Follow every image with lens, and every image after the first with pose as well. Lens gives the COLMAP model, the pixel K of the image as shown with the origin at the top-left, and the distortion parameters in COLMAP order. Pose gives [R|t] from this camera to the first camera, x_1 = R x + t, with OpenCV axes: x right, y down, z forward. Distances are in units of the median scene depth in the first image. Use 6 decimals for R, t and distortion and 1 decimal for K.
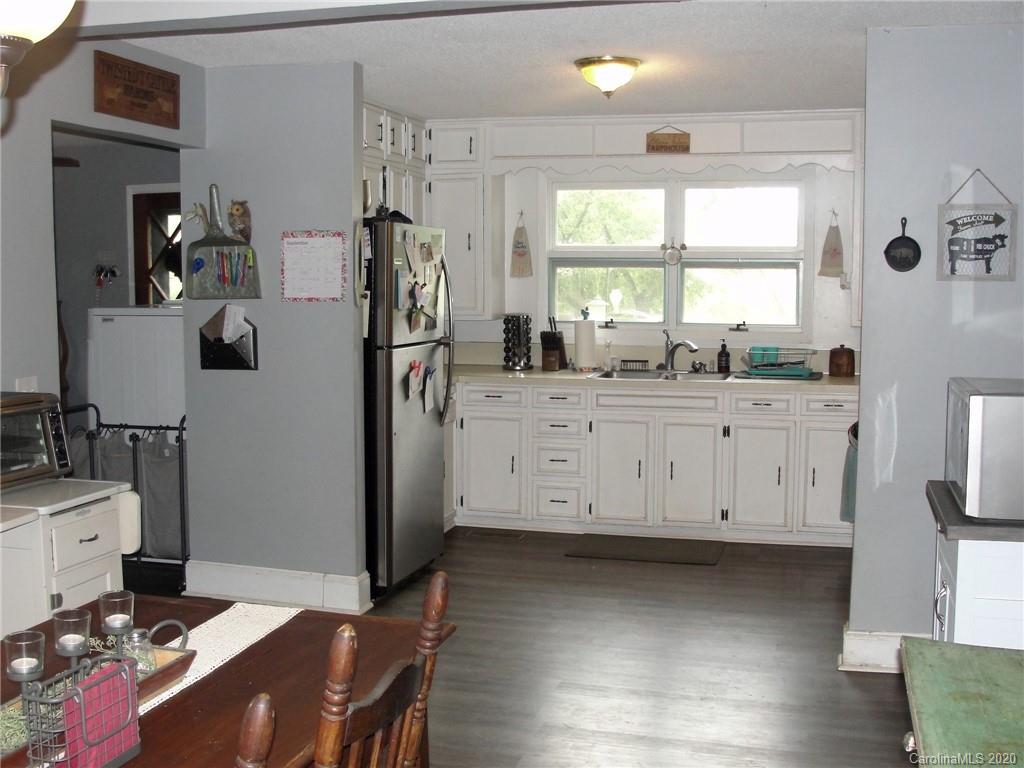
lens RADIAL K [[1164.8, 0, 511.8], [0, 1164.8, 383.9], [0, 0, 1]] dist [-0.150962, 0.000000]
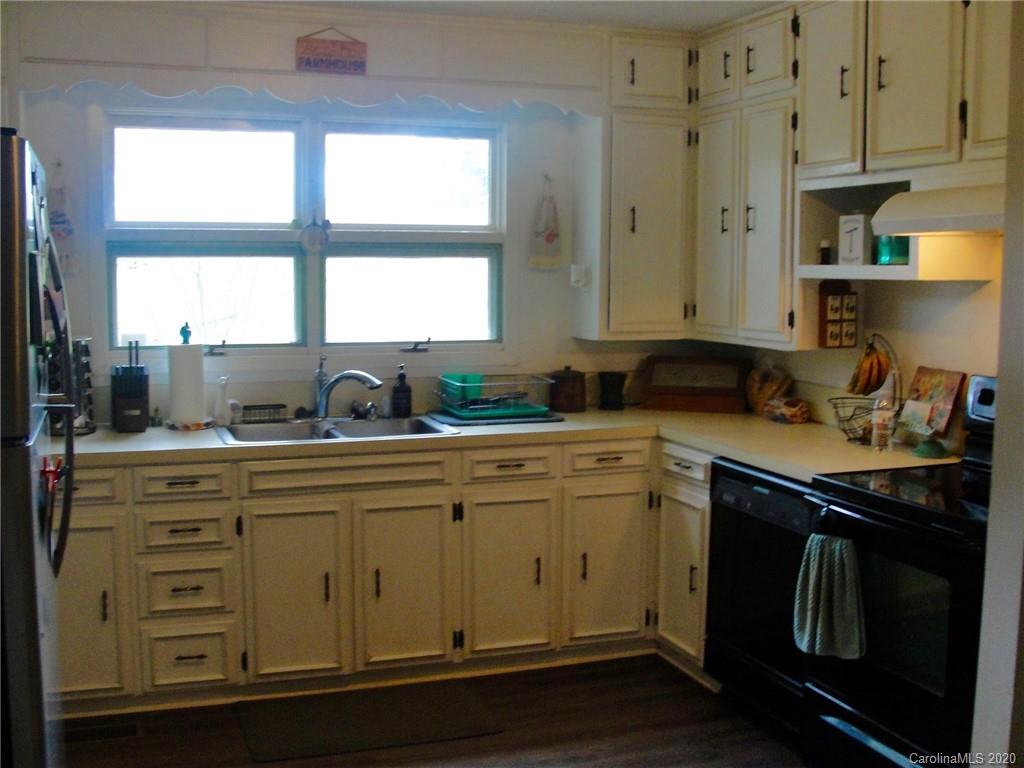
lens RADIAL K [[1164.8, 0, 512.5], [0, 1164.8, 386.1], [0, 0, 1]] dist [-0.150962, 0.000000]
pose [[0.813047, -0.056458, 0.579454, -0.146440], [0.052557, 0.998341, 0.023528, -0.038986], [-0.579820, 0.011325, 0.814666, 0.425258]]
